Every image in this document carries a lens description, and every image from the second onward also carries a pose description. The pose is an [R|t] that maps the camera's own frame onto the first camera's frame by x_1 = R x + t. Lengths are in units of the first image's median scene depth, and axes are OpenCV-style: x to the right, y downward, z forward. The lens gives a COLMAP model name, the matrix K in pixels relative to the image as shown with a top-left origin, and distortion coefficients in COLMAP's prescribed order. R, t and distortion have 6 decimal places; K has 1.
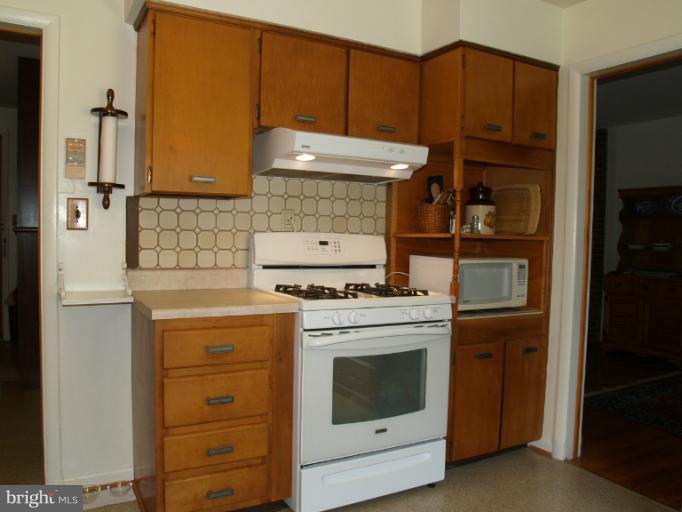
lens RADIAL K [[549.9, 0, 341.0], [0, 549.9, 256.0], [0, 0, 1]] dist [-0.140878, 0.067686]
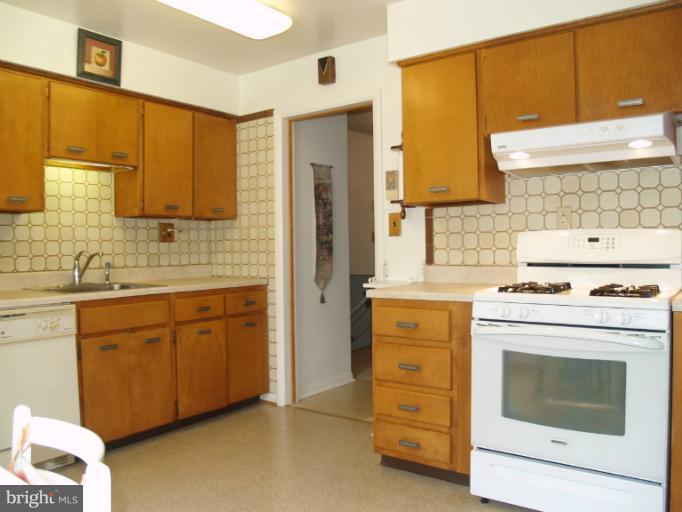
lens RADIAL K [[549.9, 0, 341.0], [0, 549.9, 256.0], [0, 0, 1]] dist [-0.140878, 0.067686]
pose [[0.403593, -0.014897, -0.914817, 0.676940], [-0.014329, 0.999642, -0.022600, 0.033091], [0.914826, 0.022230, 0.403235, 0.270672]]
